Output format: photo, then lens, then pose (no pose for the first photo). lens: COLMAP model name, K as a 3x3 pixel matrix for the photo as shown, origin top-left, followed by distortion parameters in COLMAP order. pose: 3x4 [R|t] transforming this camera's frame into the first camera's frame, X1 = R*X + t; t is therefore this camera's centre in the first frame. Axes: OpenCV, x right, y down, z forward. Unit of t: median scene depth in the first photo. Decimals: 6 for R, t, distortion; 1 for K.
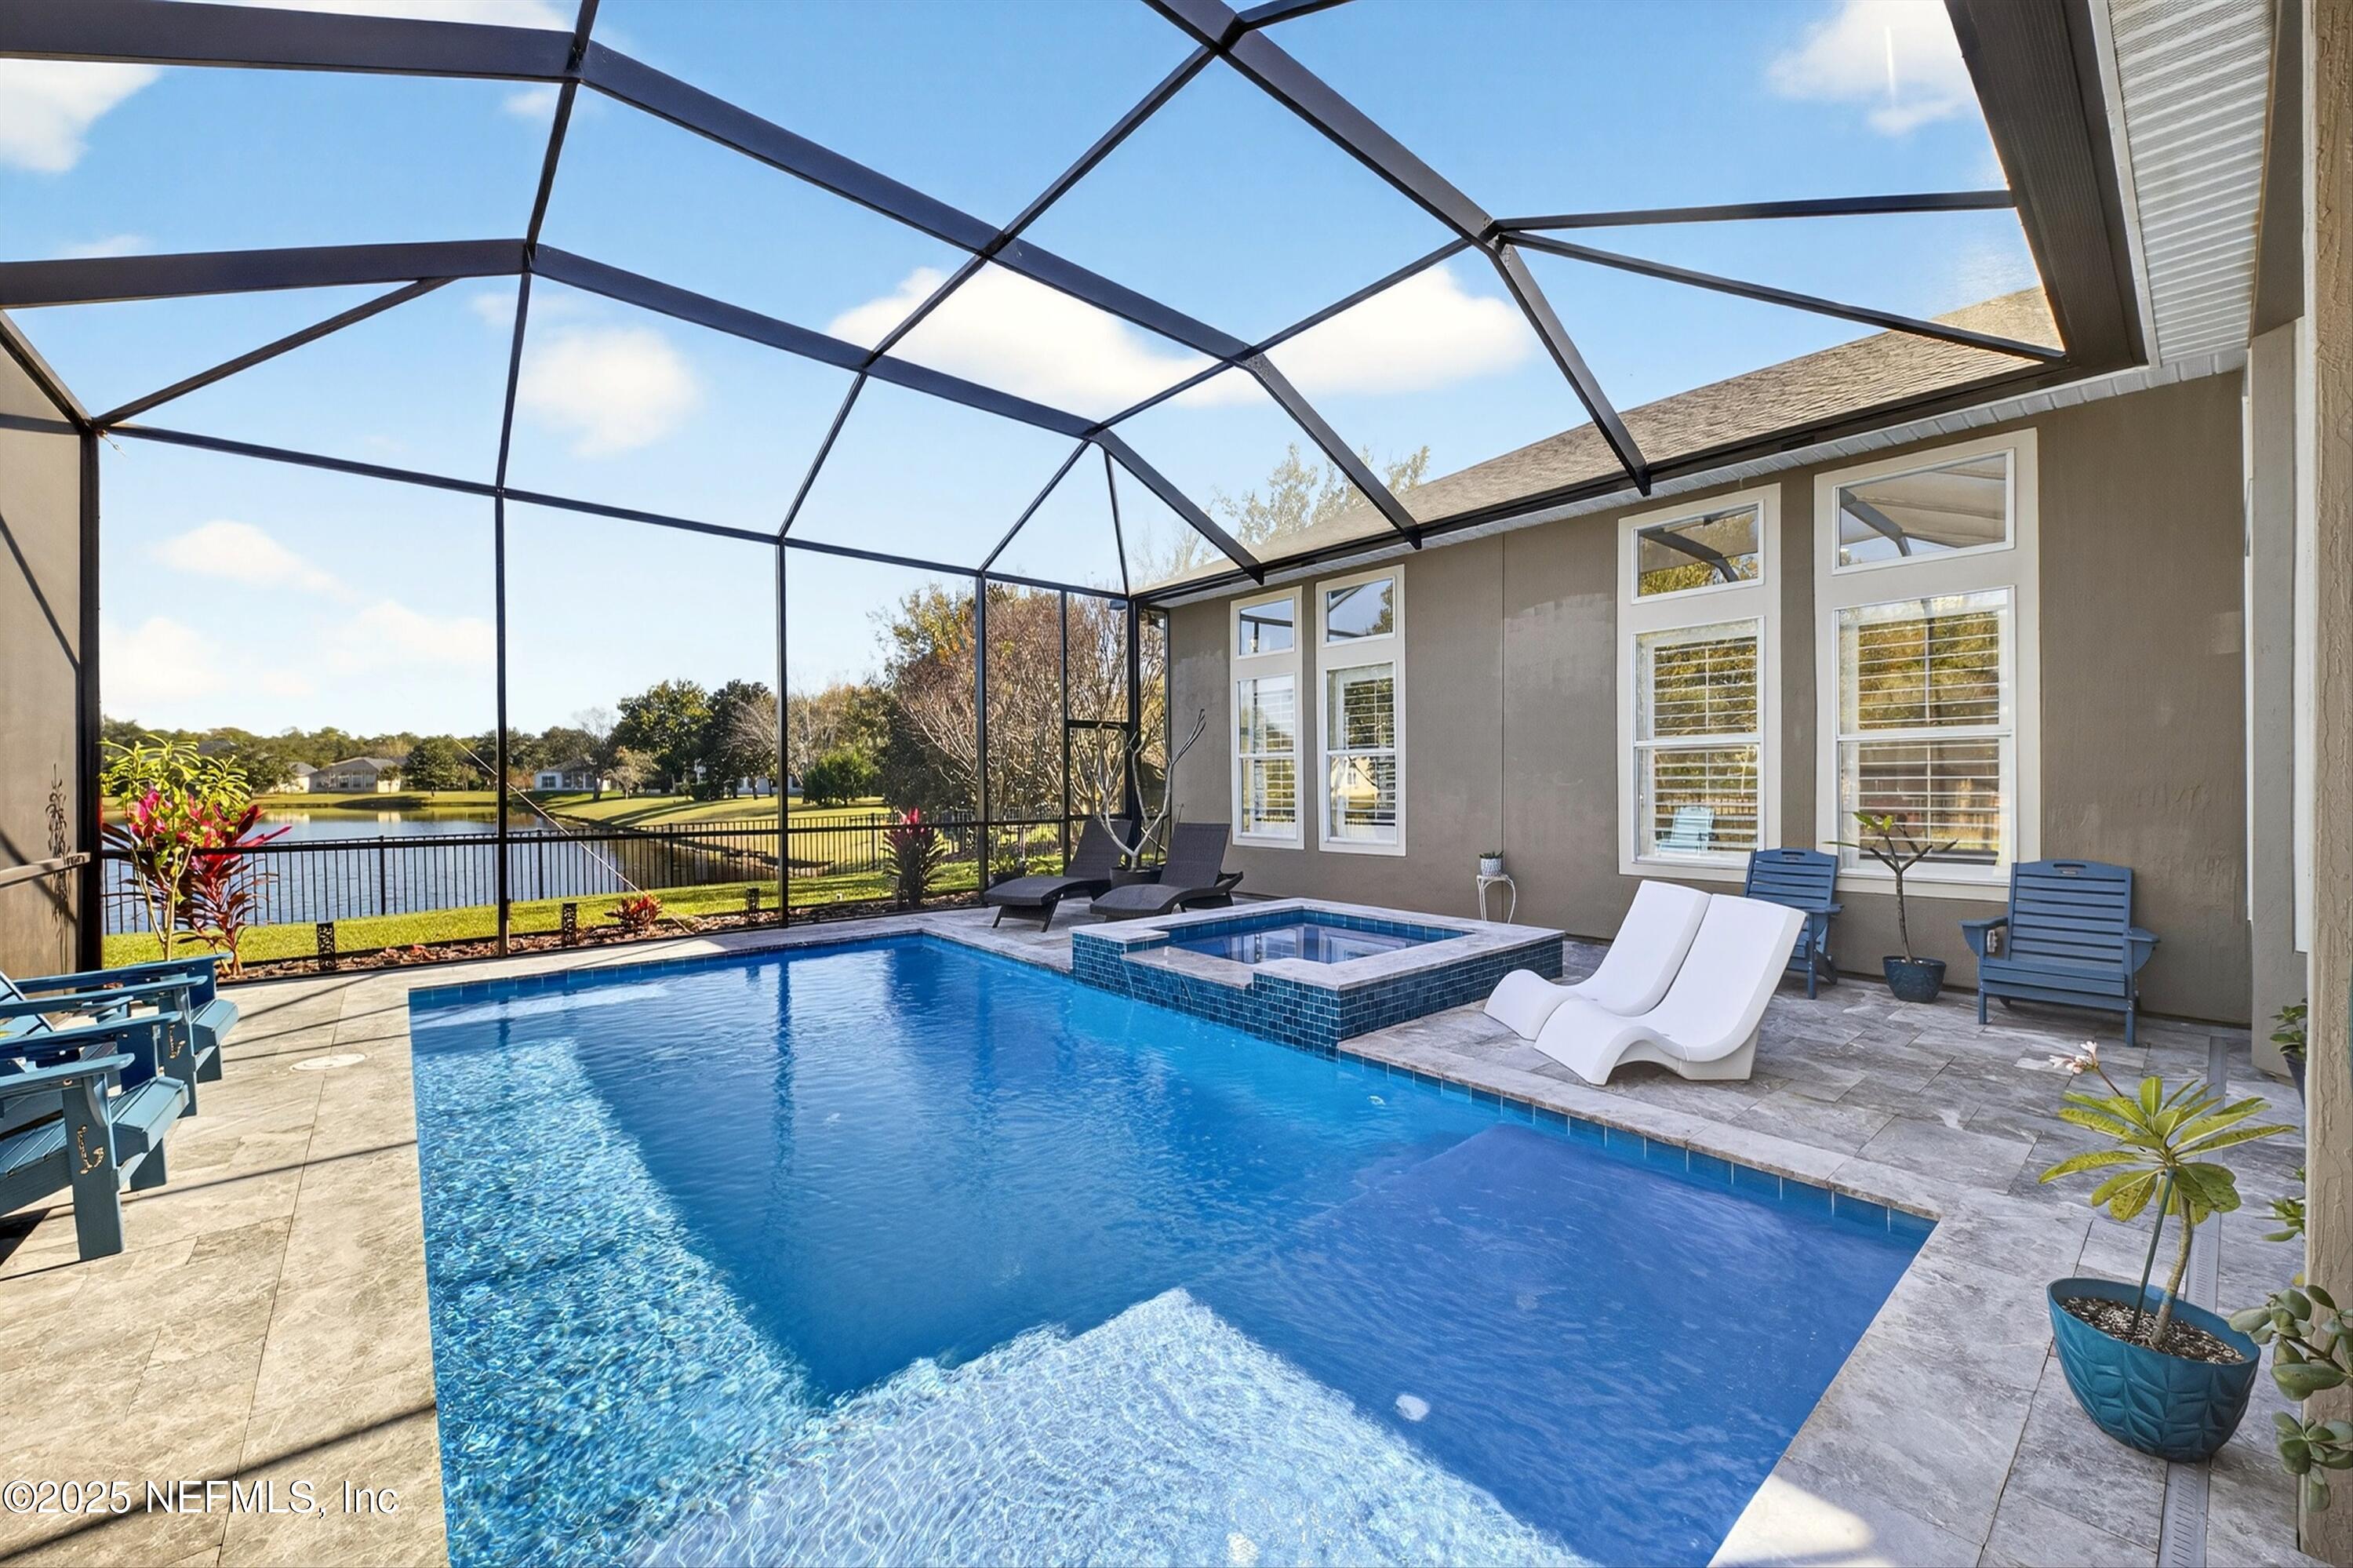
lens RADIAL K [[922.7, 0, 1197.9], [0, 922.7, 780.8], [0, 0, 1]] dist [0.002974, -0.003380]
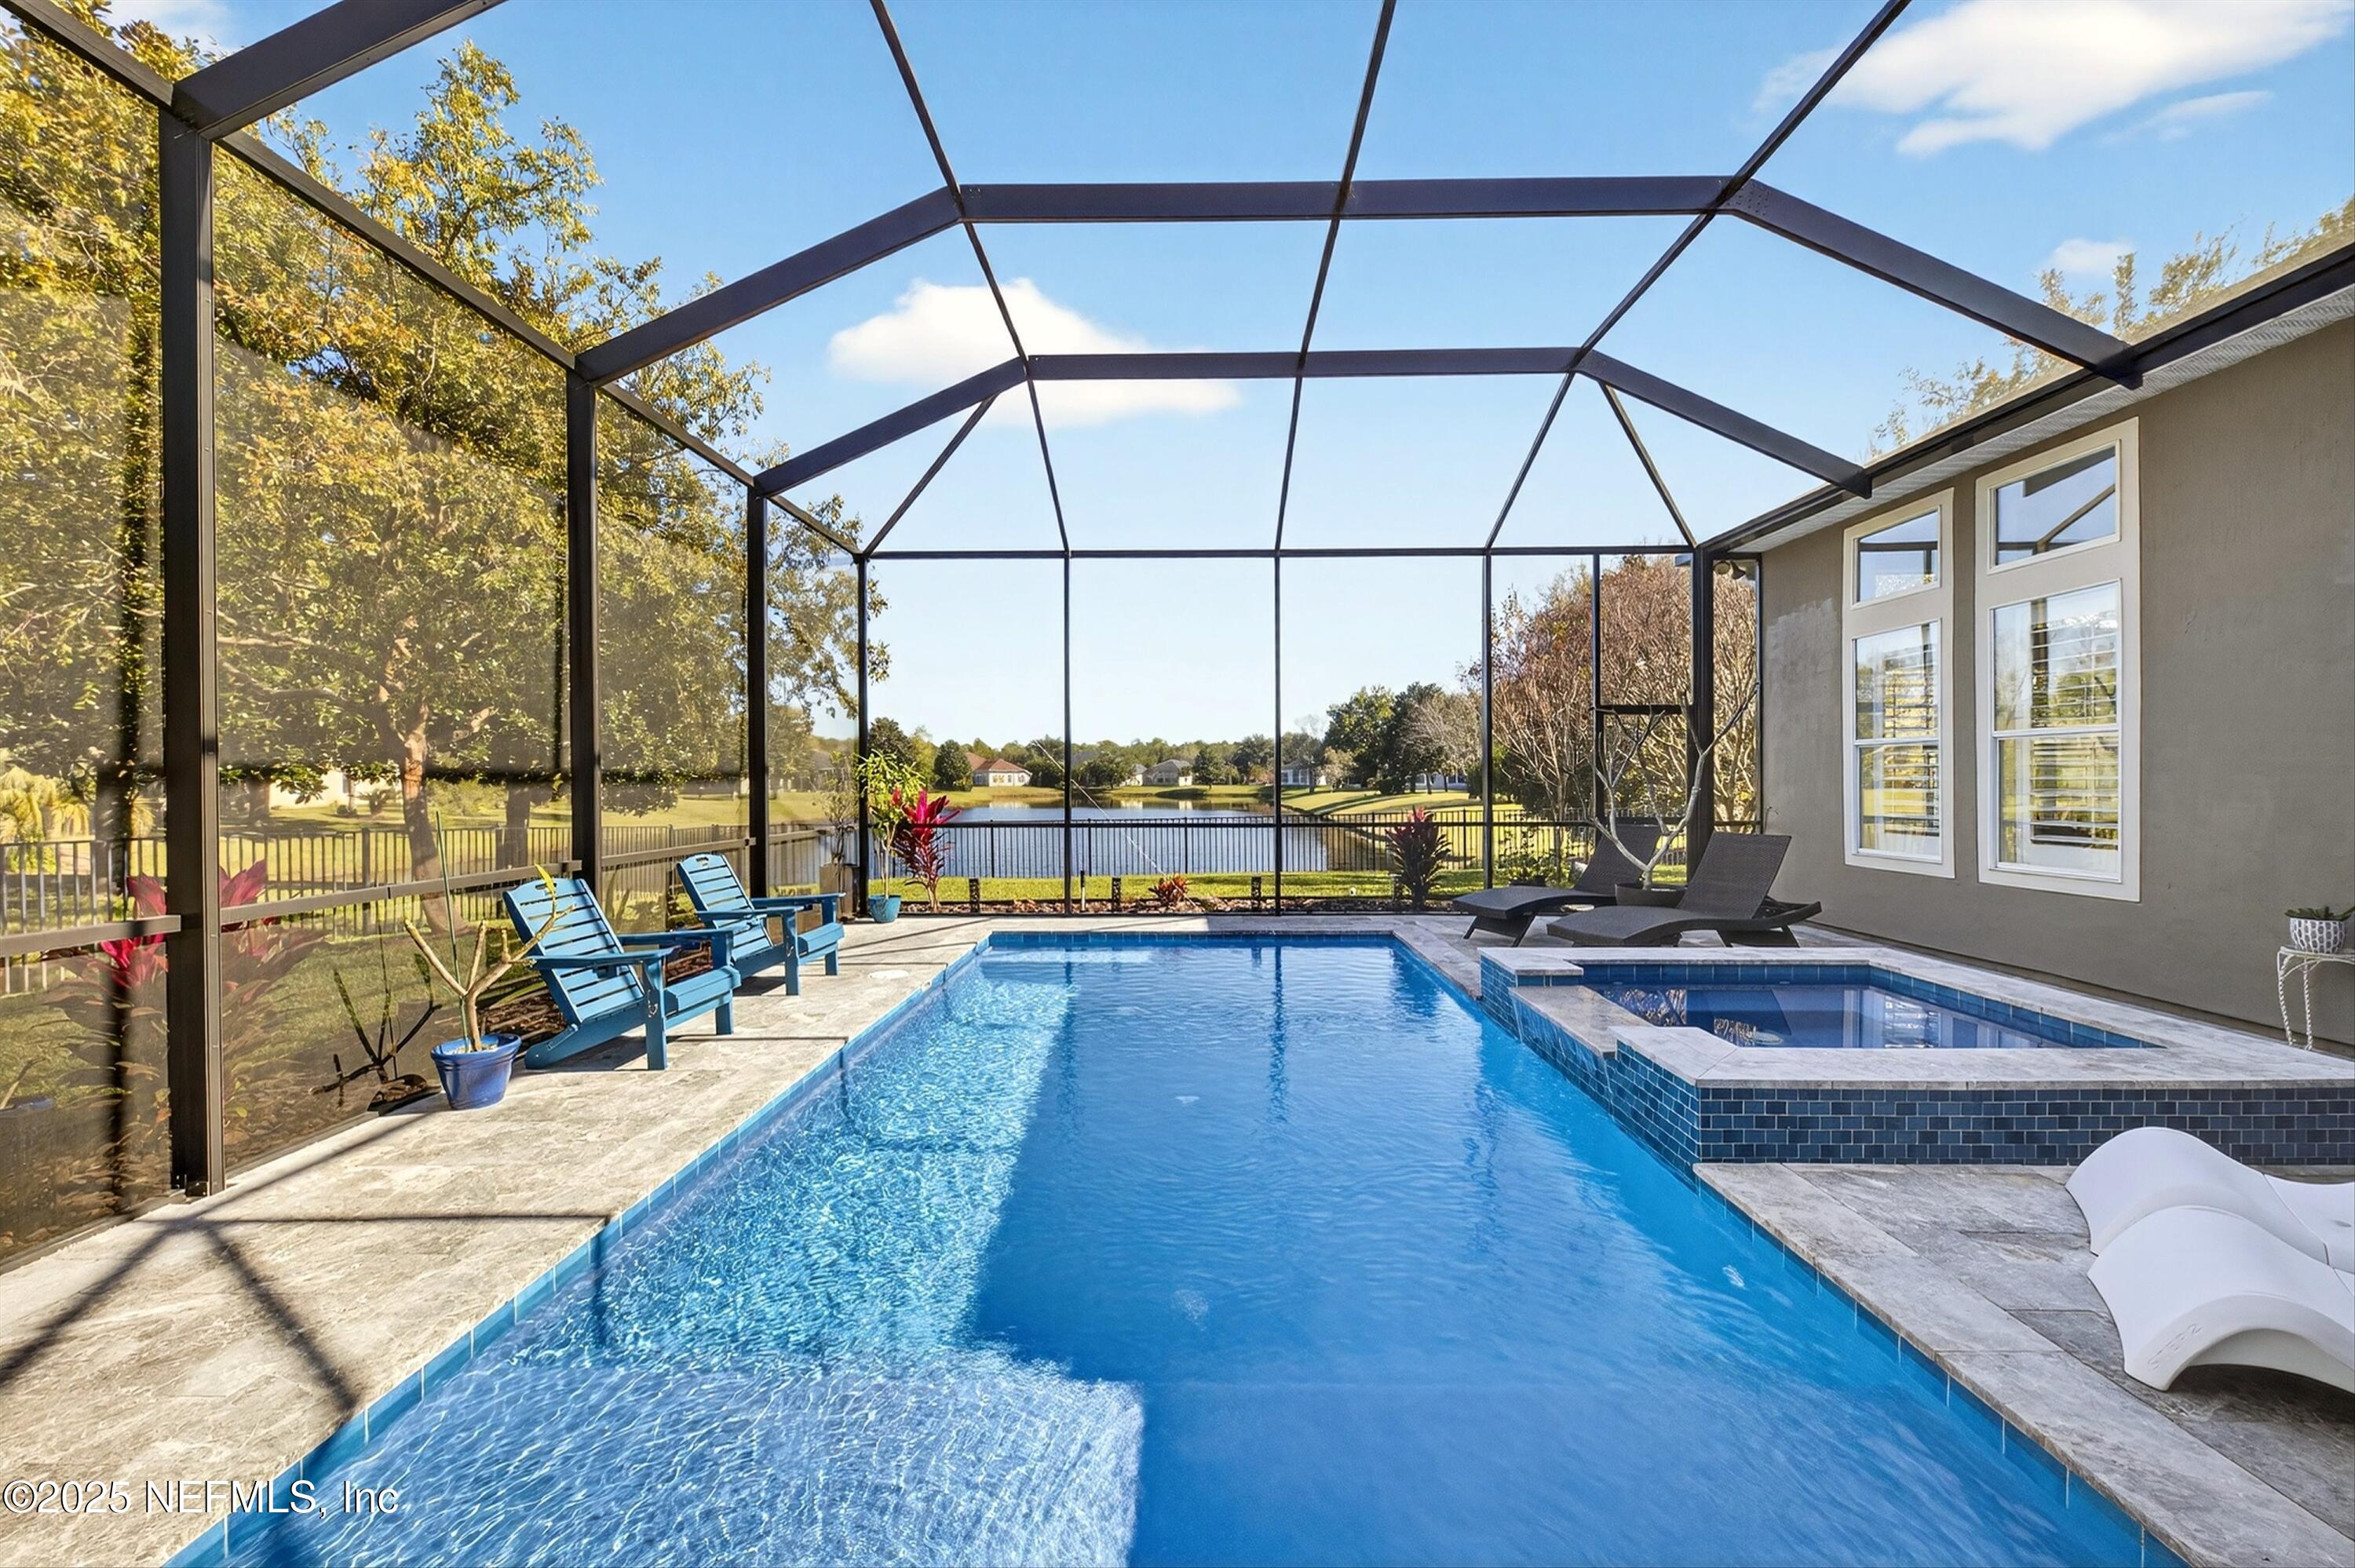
lens RADIAL K [[923.4, 0, 1176.9], [0, 923.4, 784.4], [0, 0, 1]] dist [0.002974, -0.003380]
pose [[0.725223, 0.003543, -0.688505, 0.197594], [0.002827, 0.999963, 0.008123, -0.001851], [0.688508, -0.007837, 0.725186, 0.139102]]
